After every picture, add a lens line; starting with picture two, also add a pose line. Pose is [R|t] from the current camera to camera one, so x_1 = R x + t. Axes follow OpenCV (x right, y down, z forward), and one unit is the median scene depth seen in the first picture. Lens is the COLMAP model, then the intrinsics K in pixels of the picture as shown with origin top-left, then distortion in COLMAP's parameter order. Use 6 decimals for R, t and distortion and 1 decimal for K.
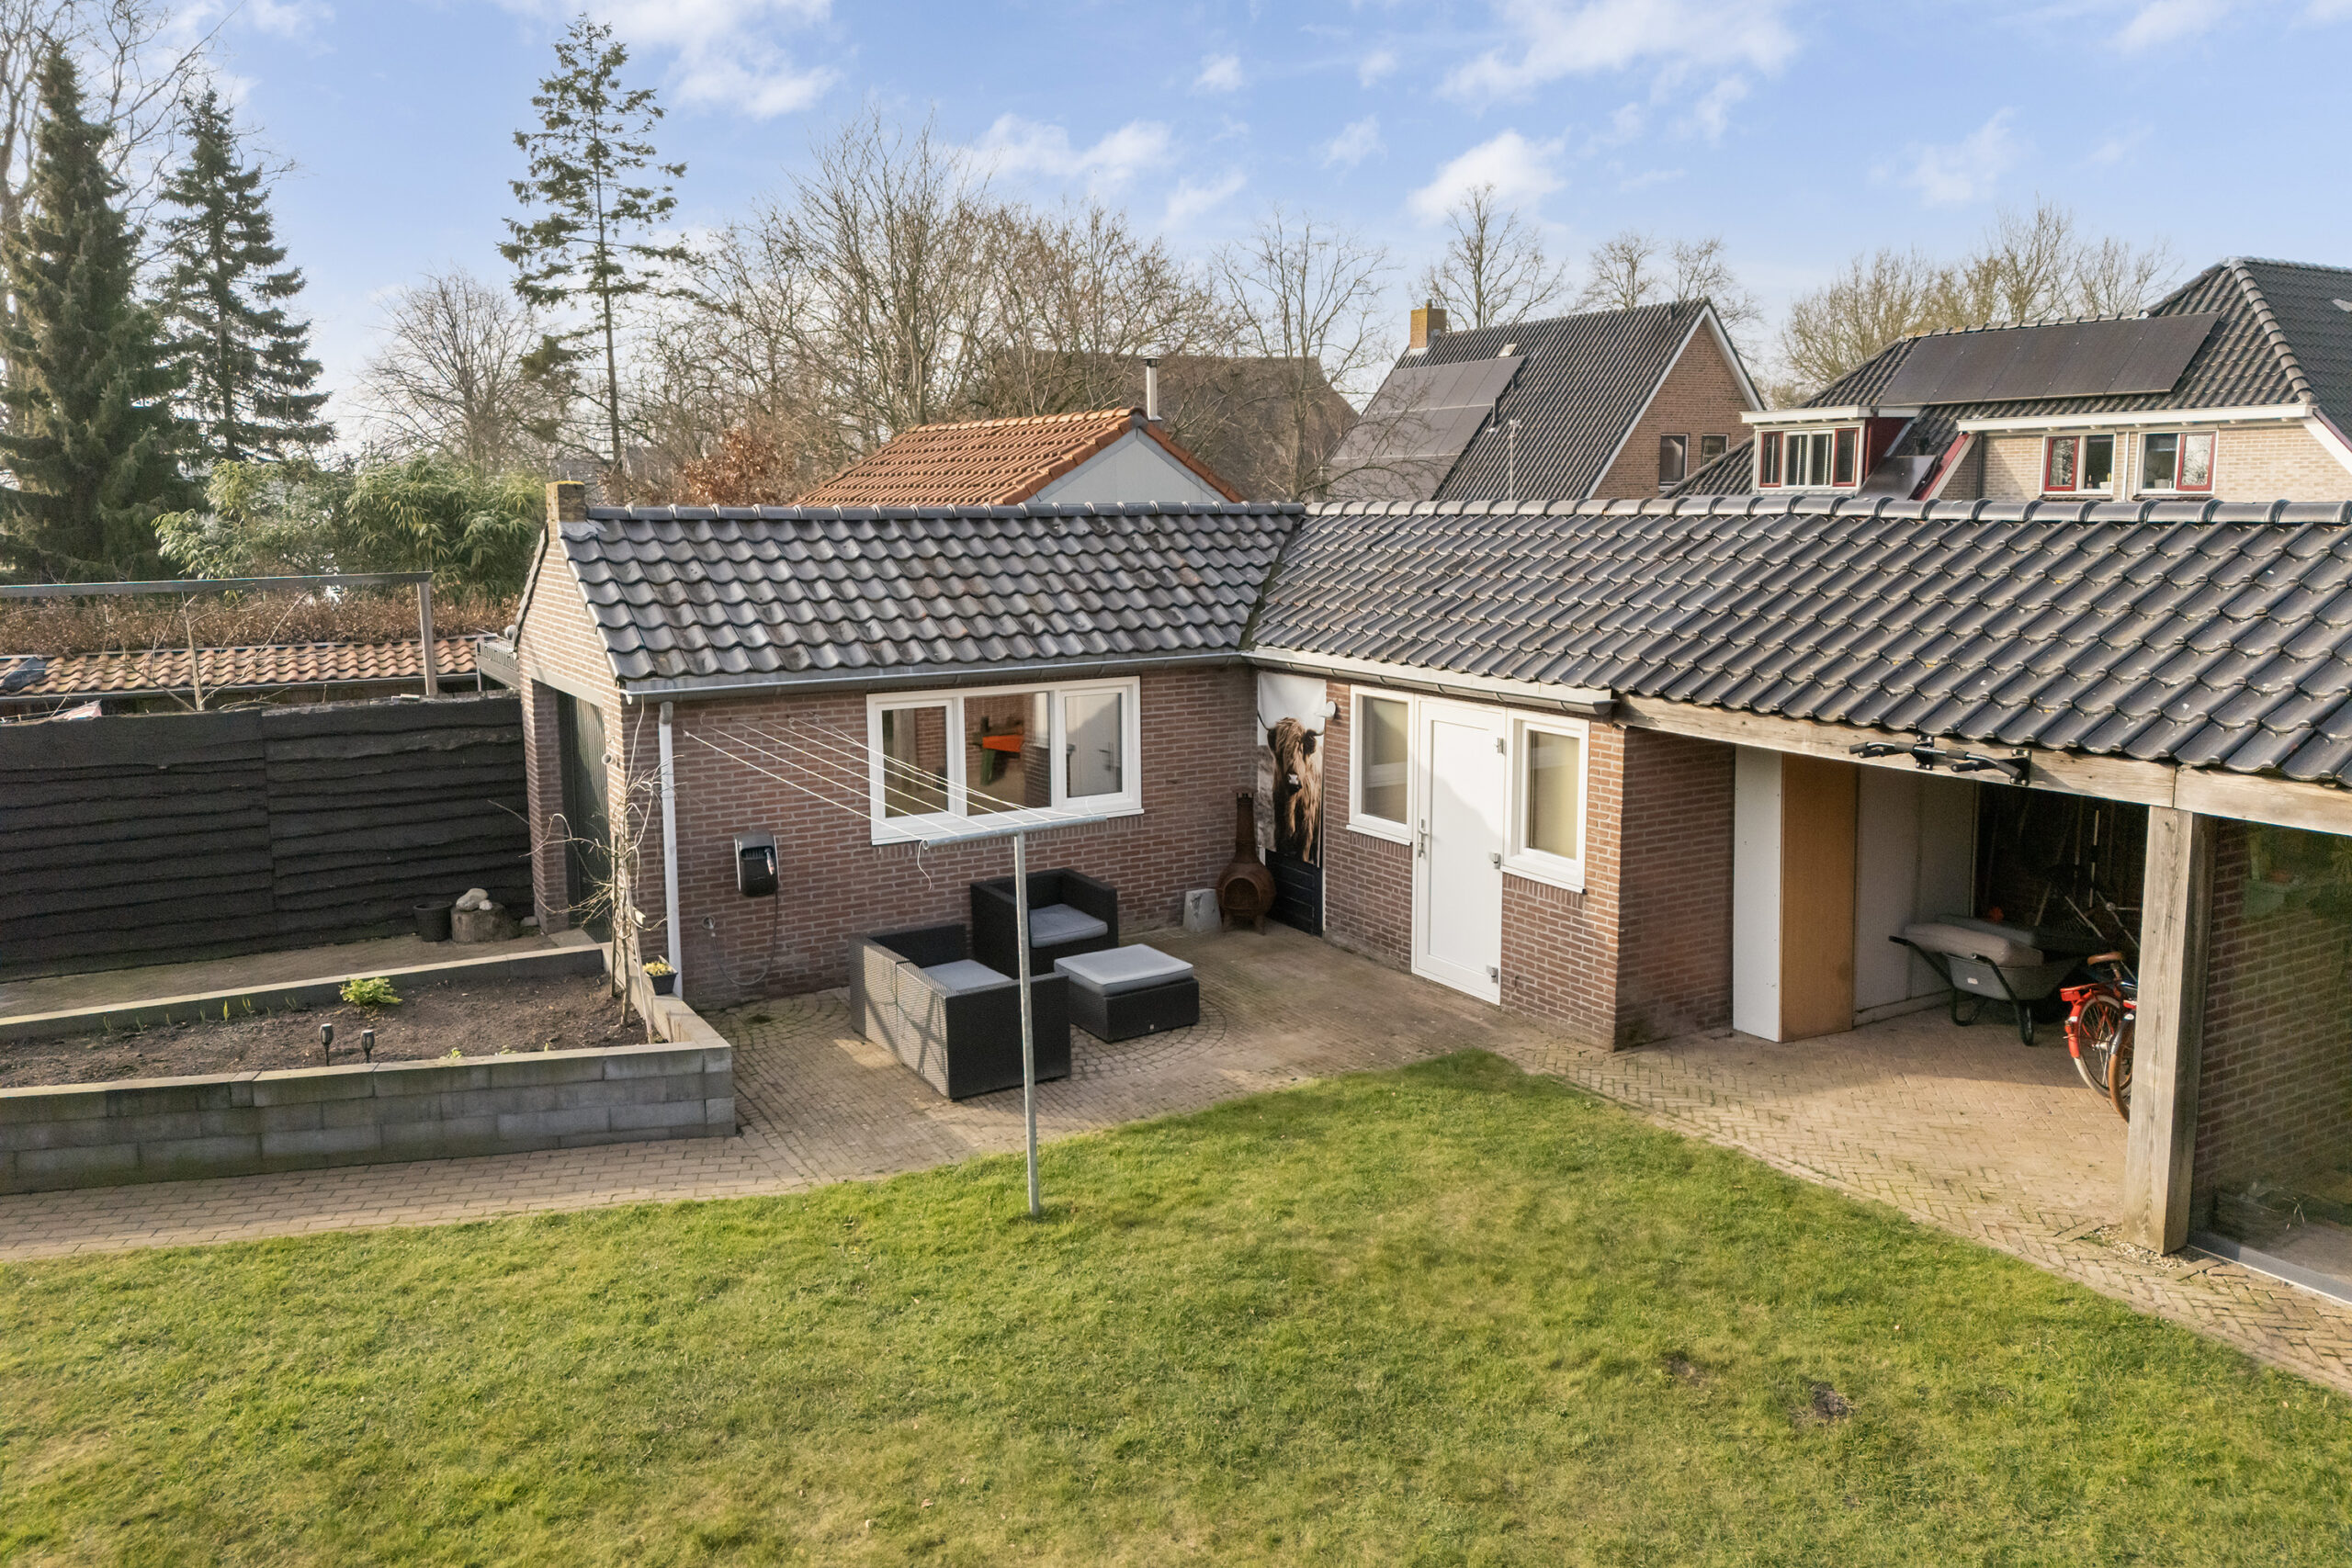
lens RADIAL K [[1742.3, 0, 1179.4], [0, 1742.3, 788.2], [0, 0, 1]] dist [0.031439, -0.004349]
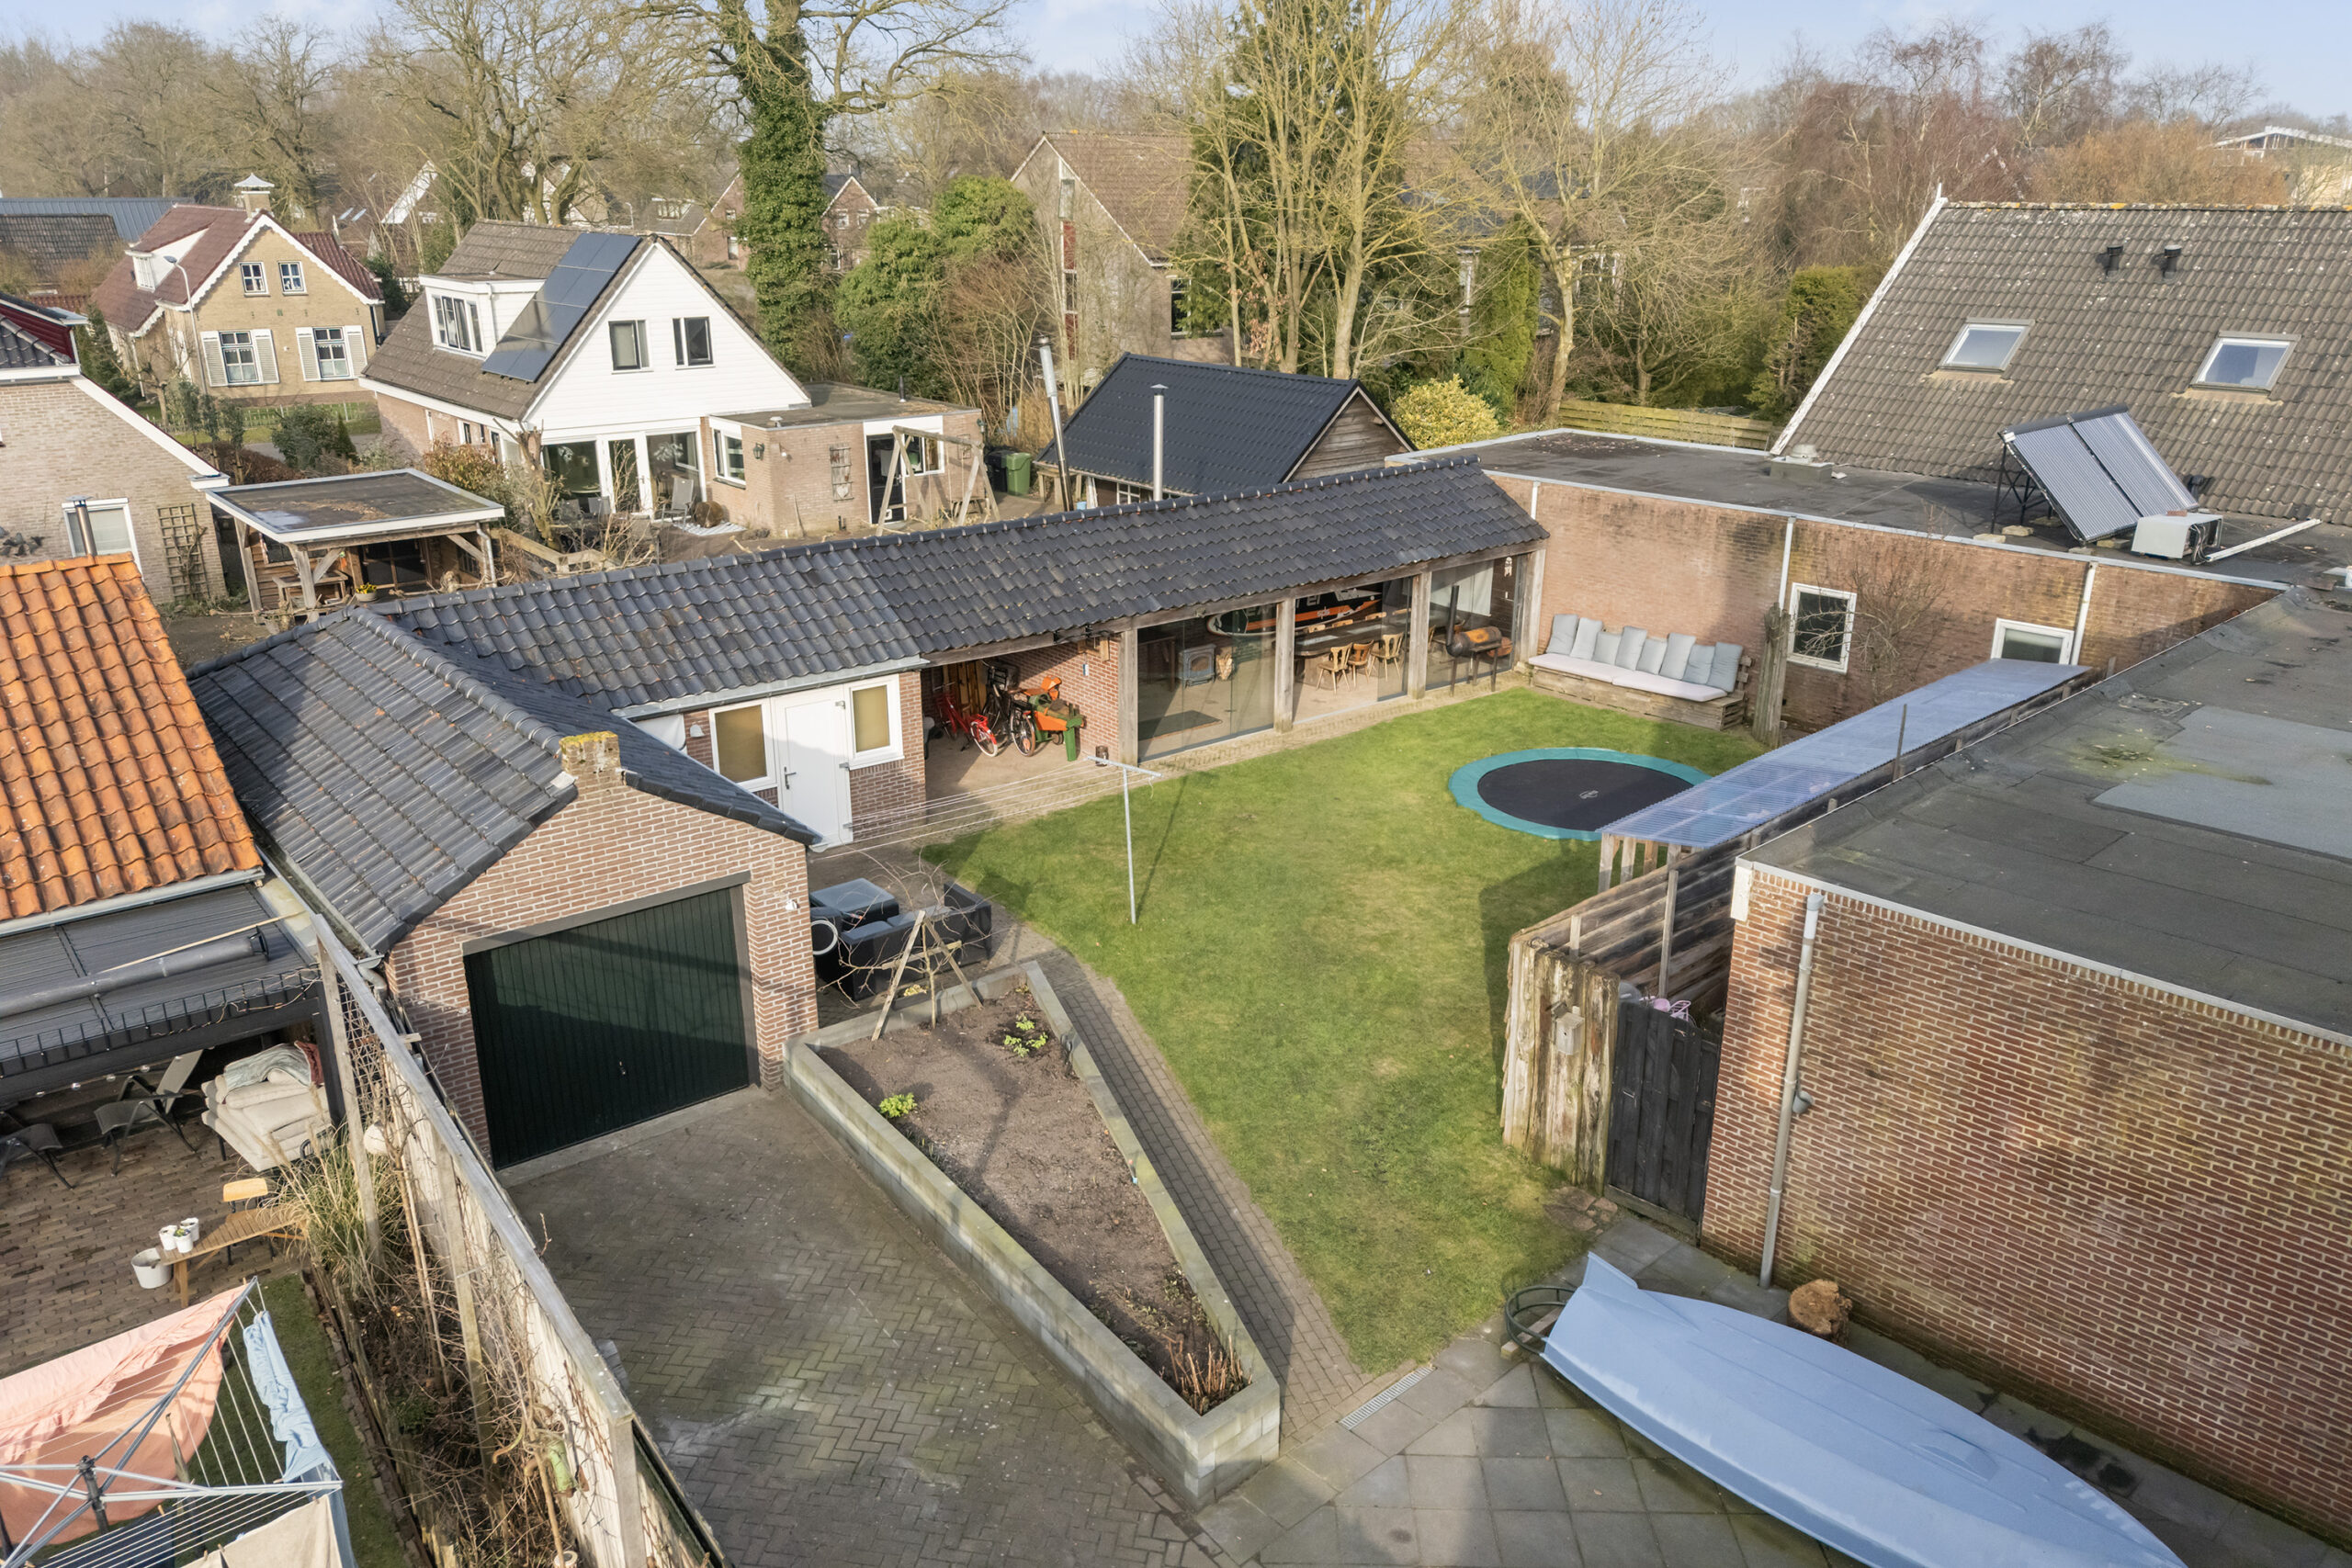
lens RADIAL K [[1742.3, 0, 1179.4], [0, 1742.3, 788.2], [0, 0, 1]] dist [0.031439, -0.004349]
pose [[-0.195472, -0.309833, 0.930481, -1.682757], [0.150666, 0.928033, 0.340669, -0.535314], [-0.969067, 0.206783, -0.134723, 0.961918]]
